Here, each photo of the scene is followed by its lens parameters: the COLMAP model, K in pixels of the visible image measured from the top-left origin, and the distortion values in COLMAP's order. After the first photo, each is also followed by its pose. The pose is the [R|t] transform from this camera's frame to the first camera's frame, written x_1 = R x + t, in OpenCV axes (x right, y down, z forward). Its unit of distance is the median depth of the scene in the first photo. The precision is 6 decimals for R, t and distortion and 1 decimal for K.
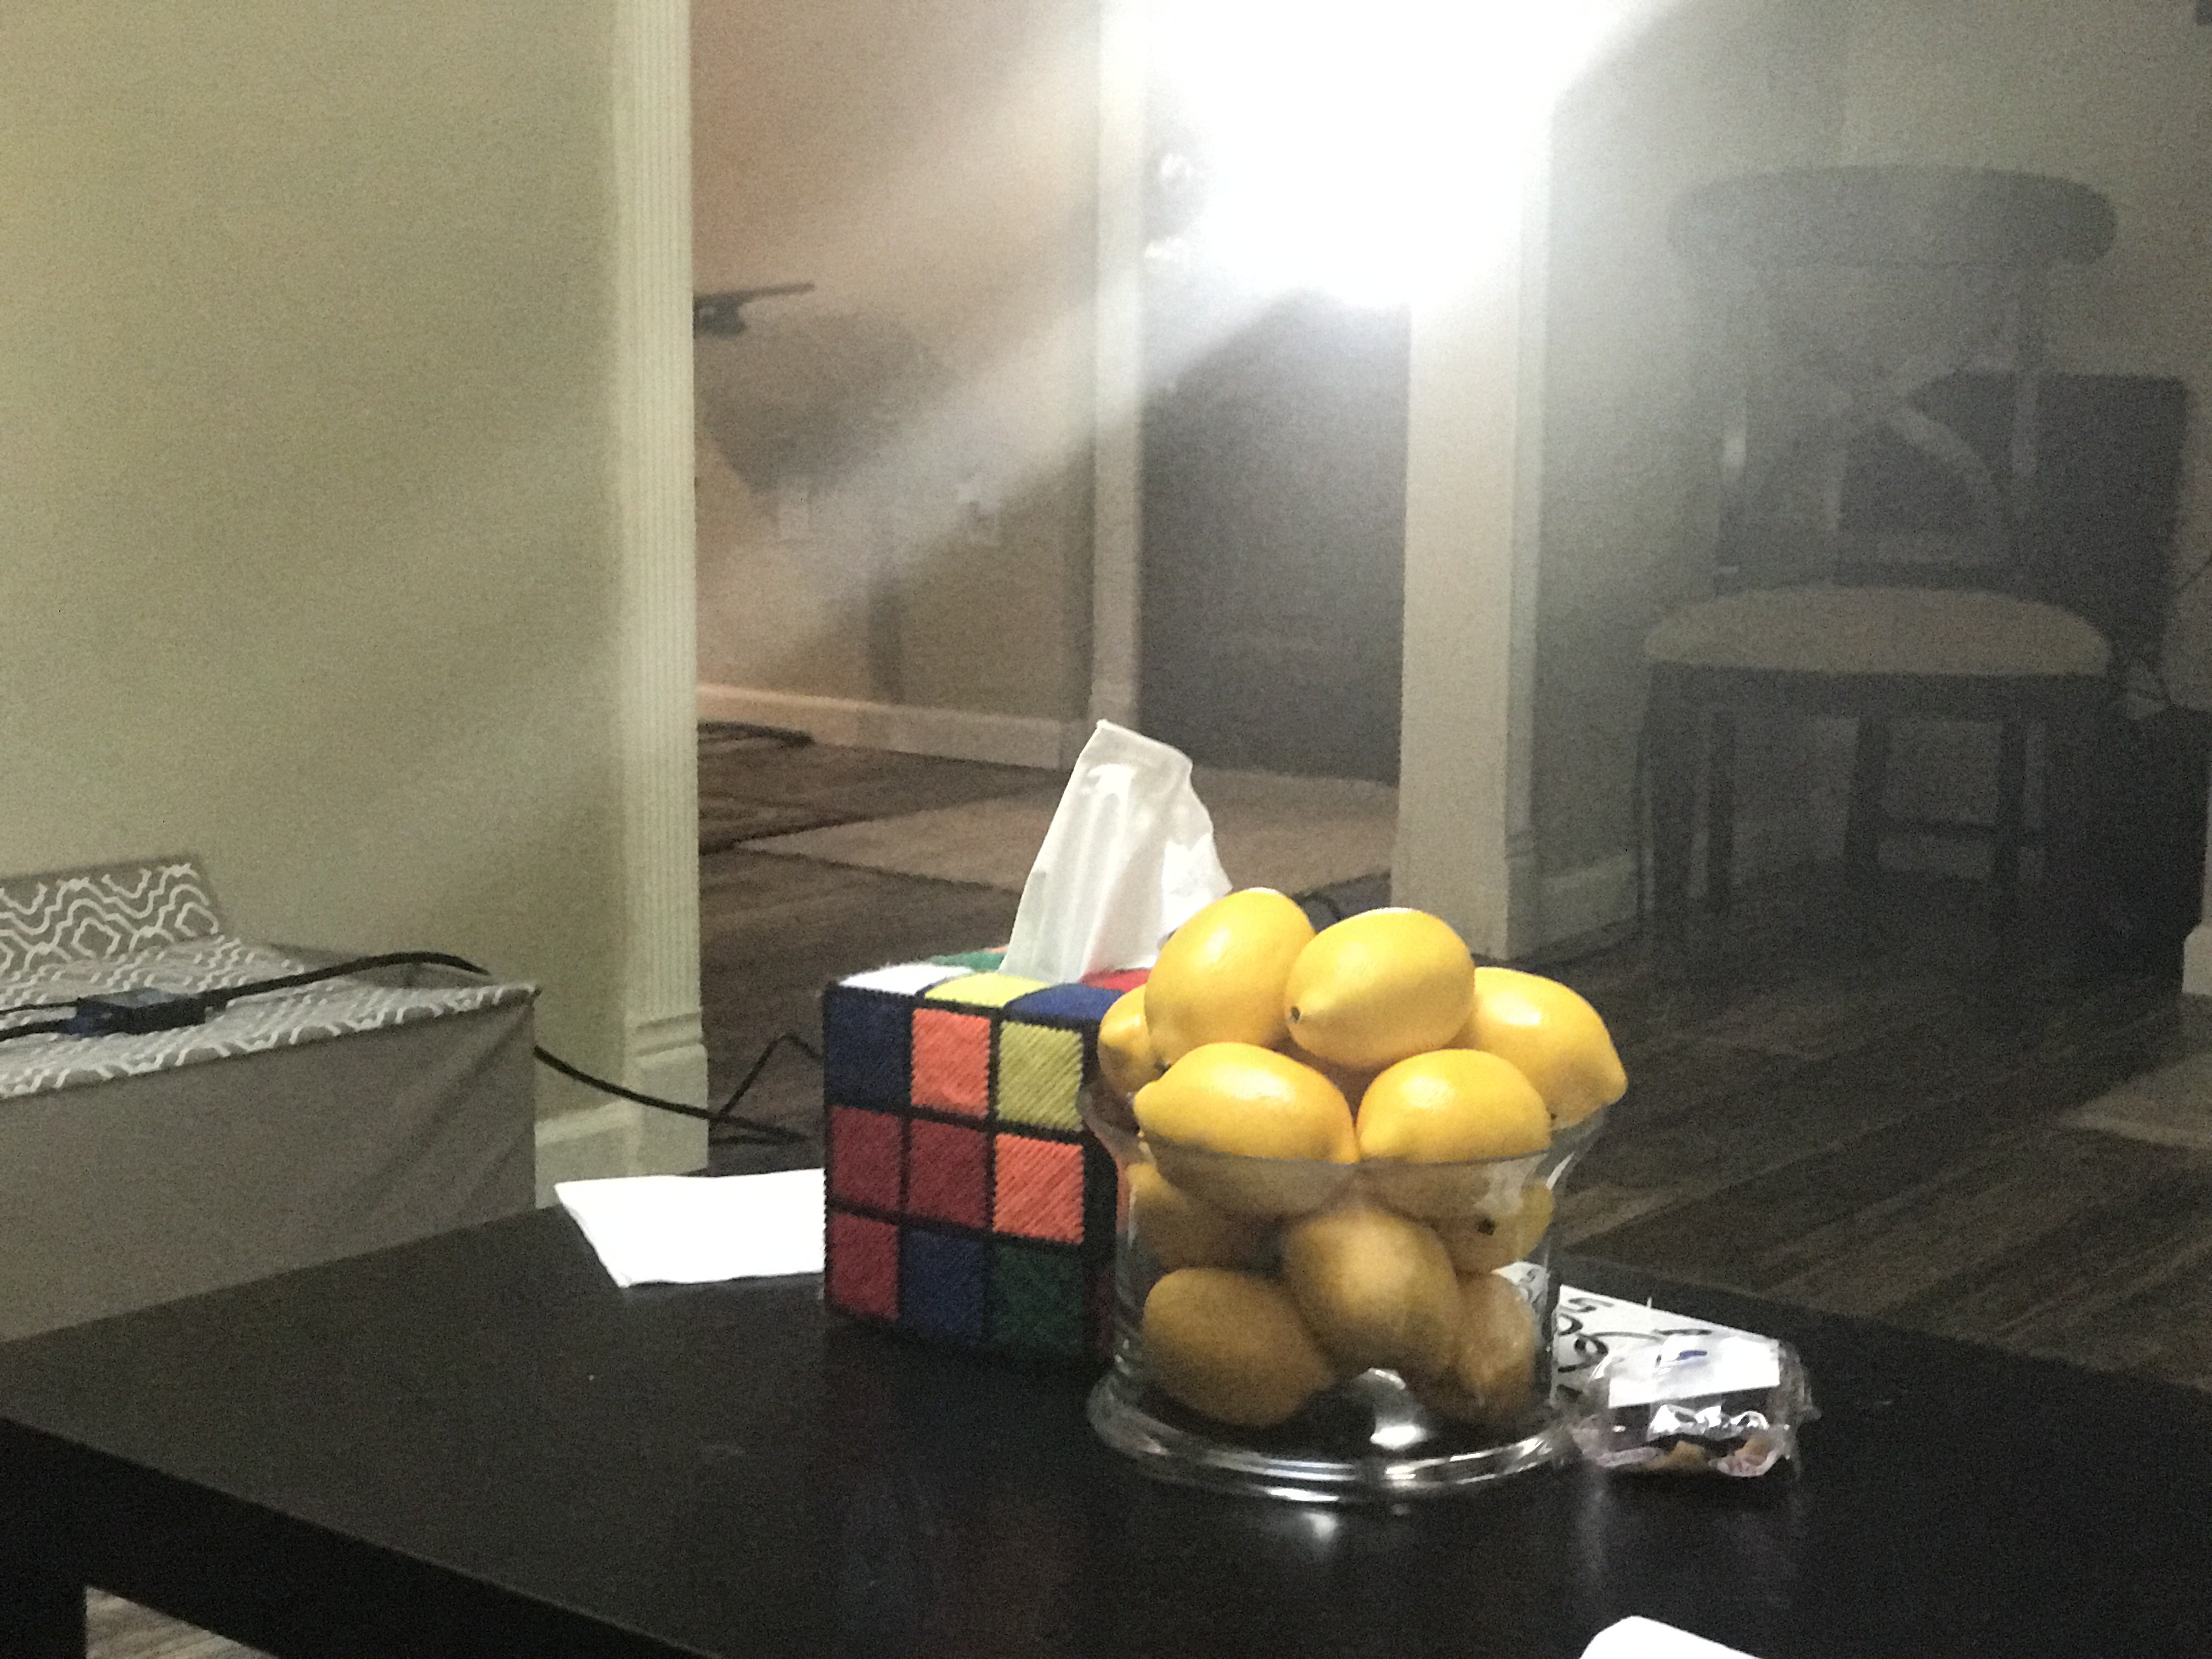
lens RADIAL K [[3616.2, 0, 1106.0], [0, 3616.2, 829.5], [0, 0, 1]] dist [-0.108467, 0.073422]
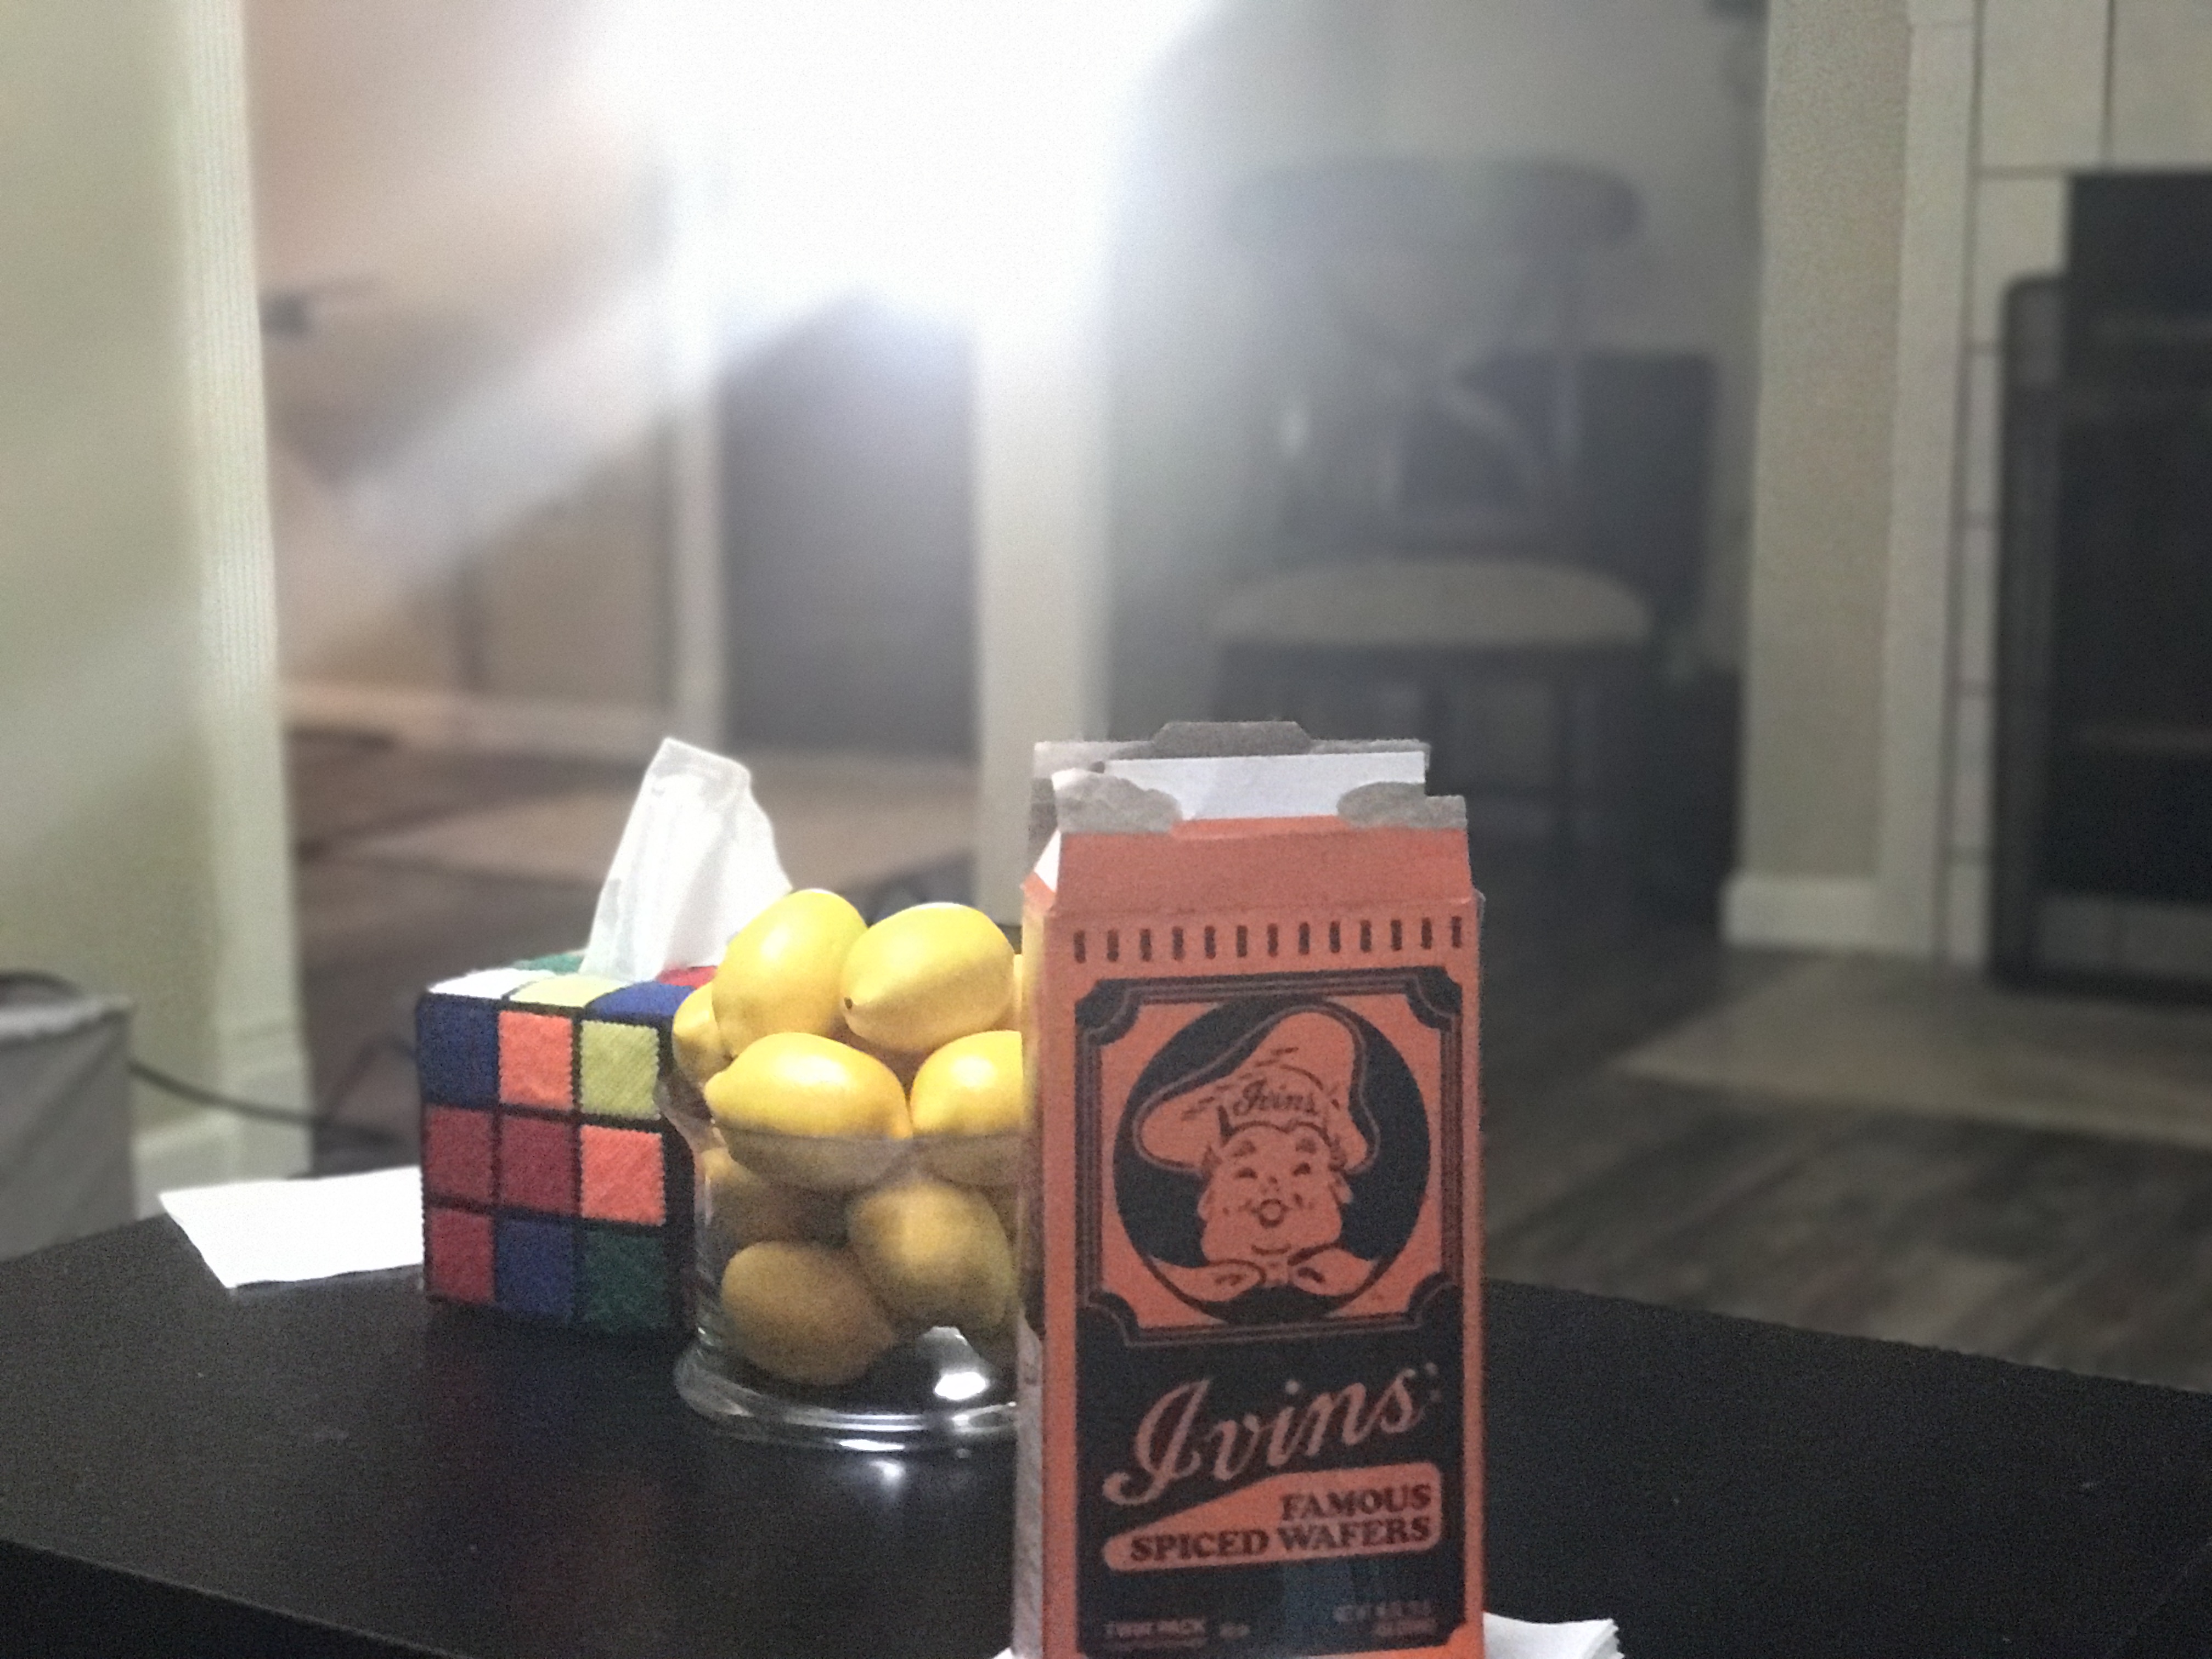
lens RADIAL K [[3754.4, 0, 1106.0], [0, 3754.4, 829.5], [0, 0, 1]] dist [-0.011399, 0.040213]
pose [[0.994127, -0.037017, 0.101692, 0.014265], [0.035946, 0.999277, 0.012347, -0.011445], [-0.102075, -0.008619, 0.994739, -0.118592]]
